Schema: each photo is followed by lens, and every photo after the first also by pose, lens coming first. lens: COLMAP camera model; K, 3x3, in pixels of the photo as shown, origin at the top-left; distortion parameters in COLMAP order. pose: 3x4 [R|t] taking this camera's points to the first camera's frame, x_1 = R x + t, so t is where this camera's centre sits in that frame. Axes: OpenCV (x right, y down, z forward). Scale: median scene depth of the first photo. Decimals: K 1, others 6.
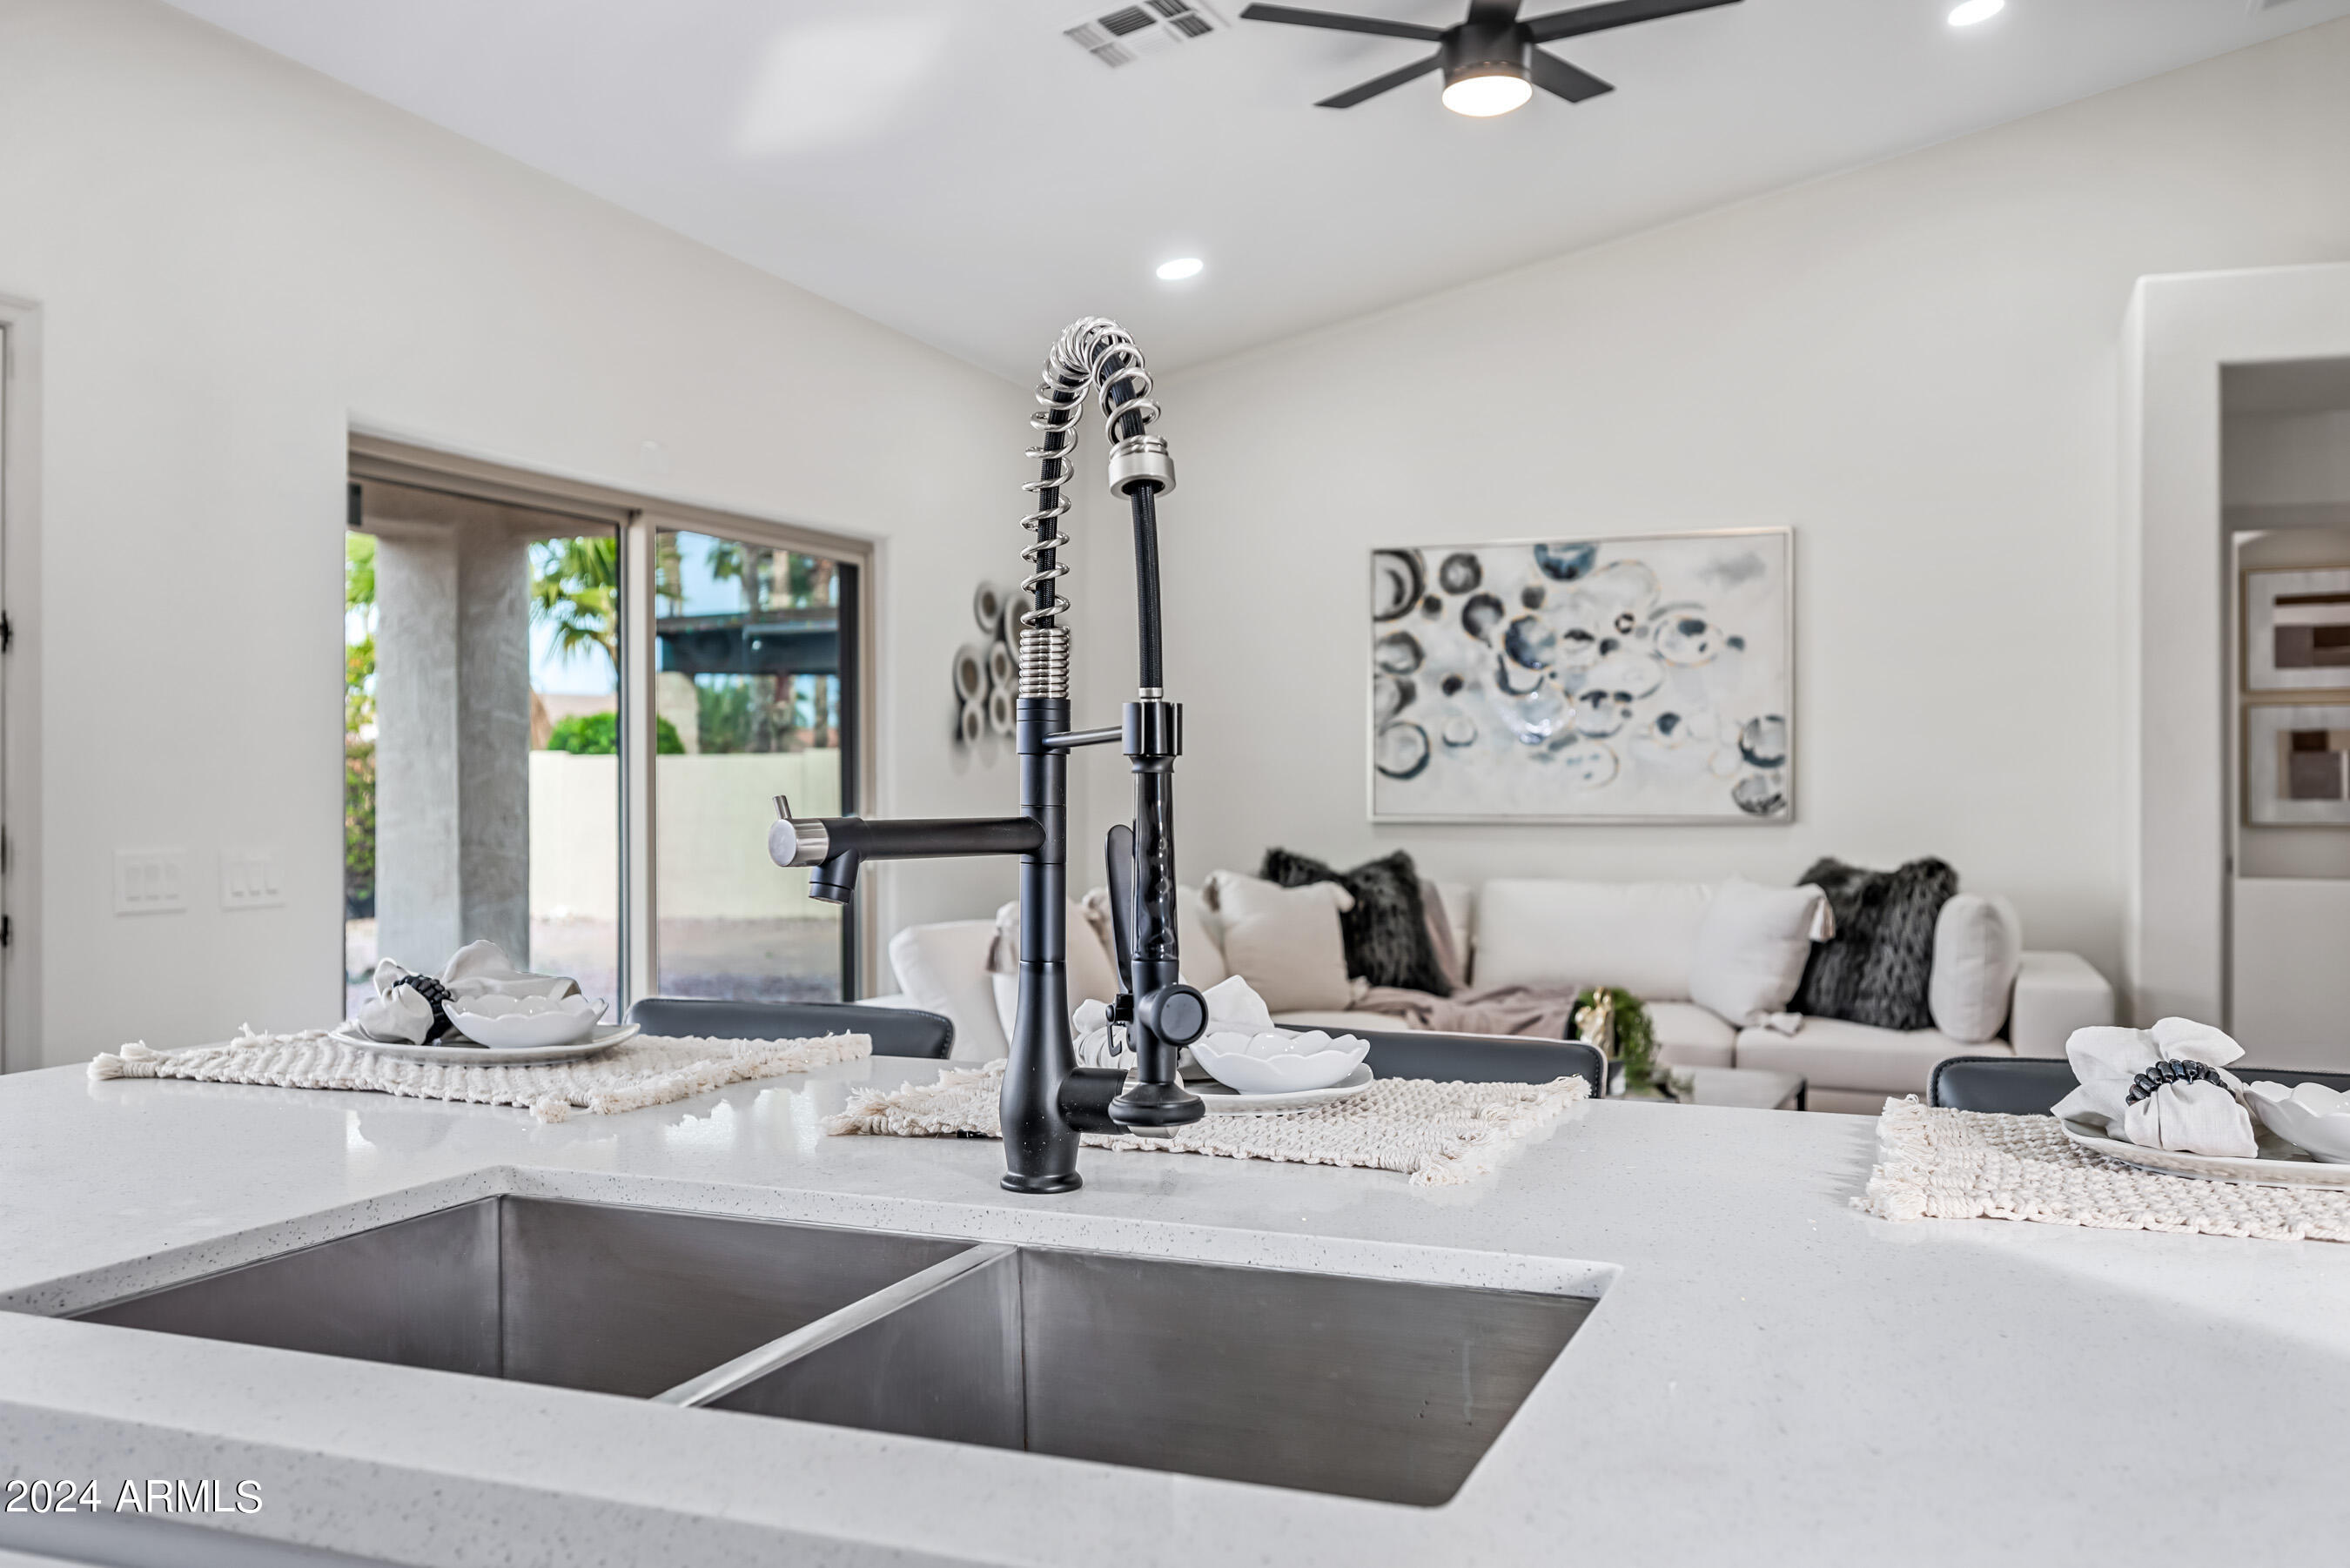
lens RADIAL K [[2047.4, 0, 1175.0], [0, 2047.4, 784.0], [0, 0, 1]] dist [0.003285, 0.003371]
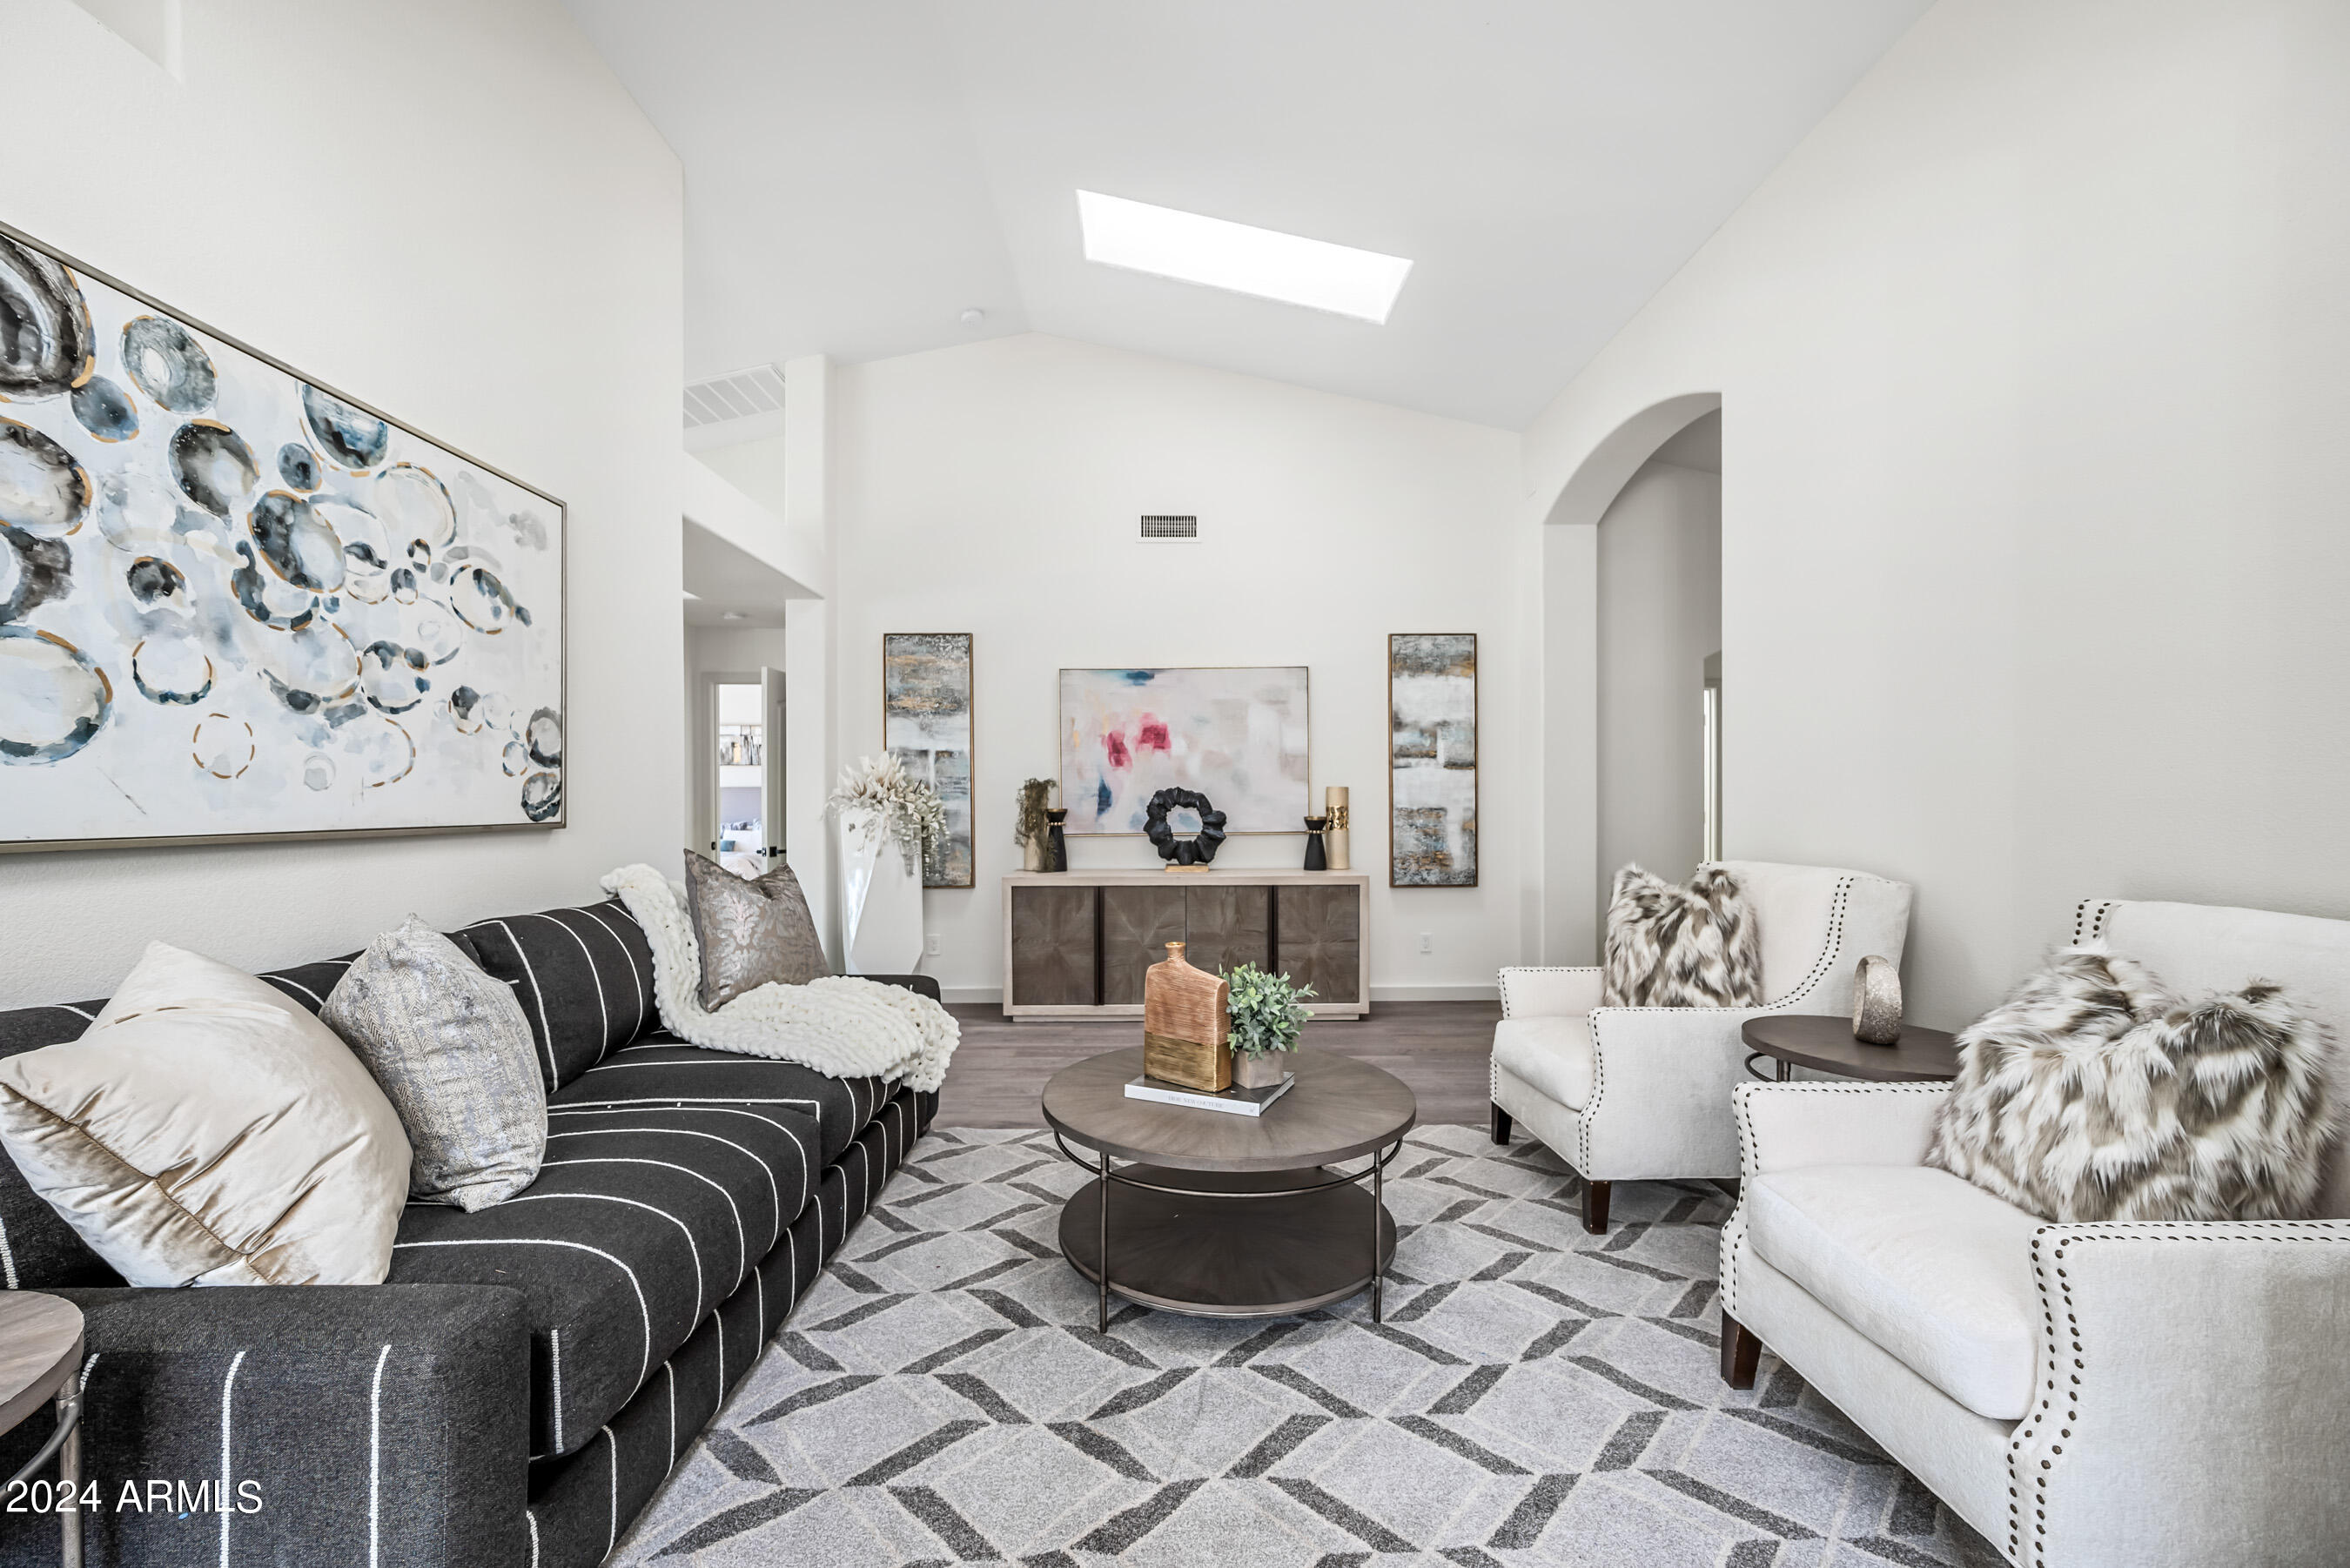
lens RADIAL K [[938.3, 0, 1173.8], [0, 938.3, 794.9], [0, 0, 1]] dist [-0.000681, -0.000512]
pose [[-0.385842, 0.012318, 0.922483, -0.182750], [0.003935, 0.999924, -0.011706, 0.009898], [-0.922557, -0.000887, -0.385861, 0.893589]]
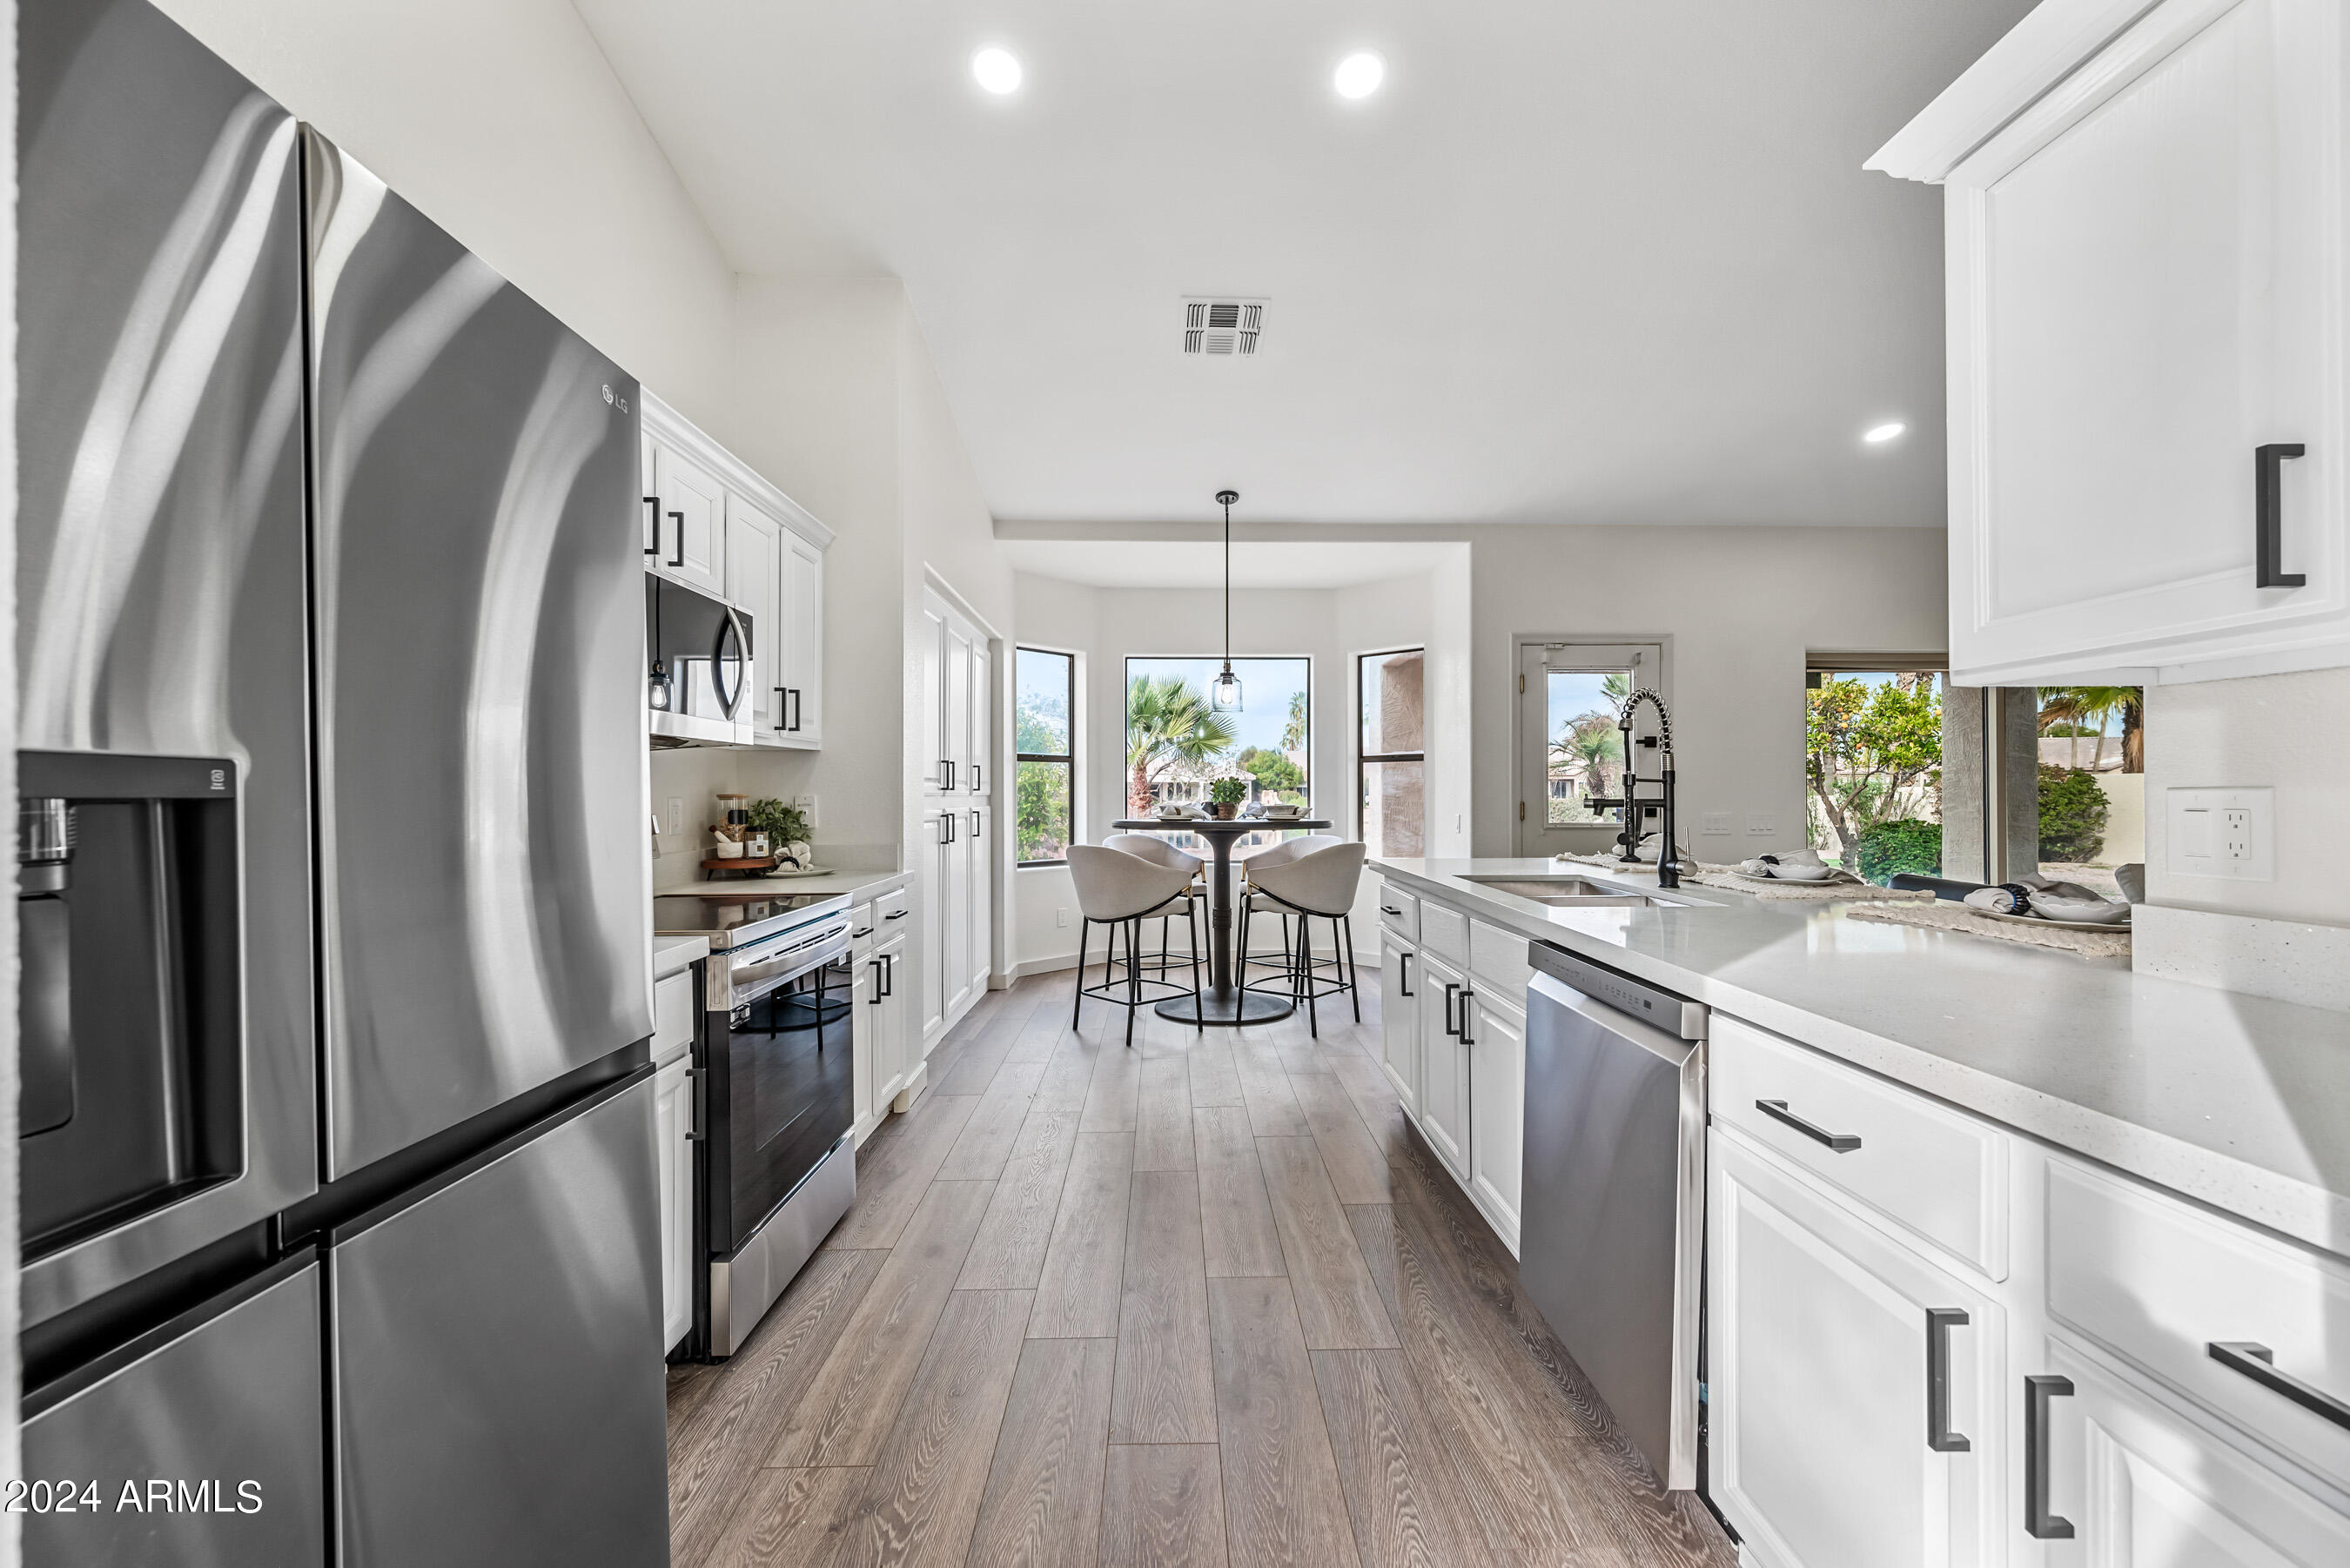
lens RADIAL K [[919.2, 0, 1180.1], [0, 919.2, 790.1], [0, 0, 1]] dist [-0.000461, -0.000128]
pose [[0.382726, 0.000052, -0.923862, 0.230225], [0.001224, 0.999999, 0.000563, -0.000559], [0.923861, -0.001347, 0.382726, -0.113318]]
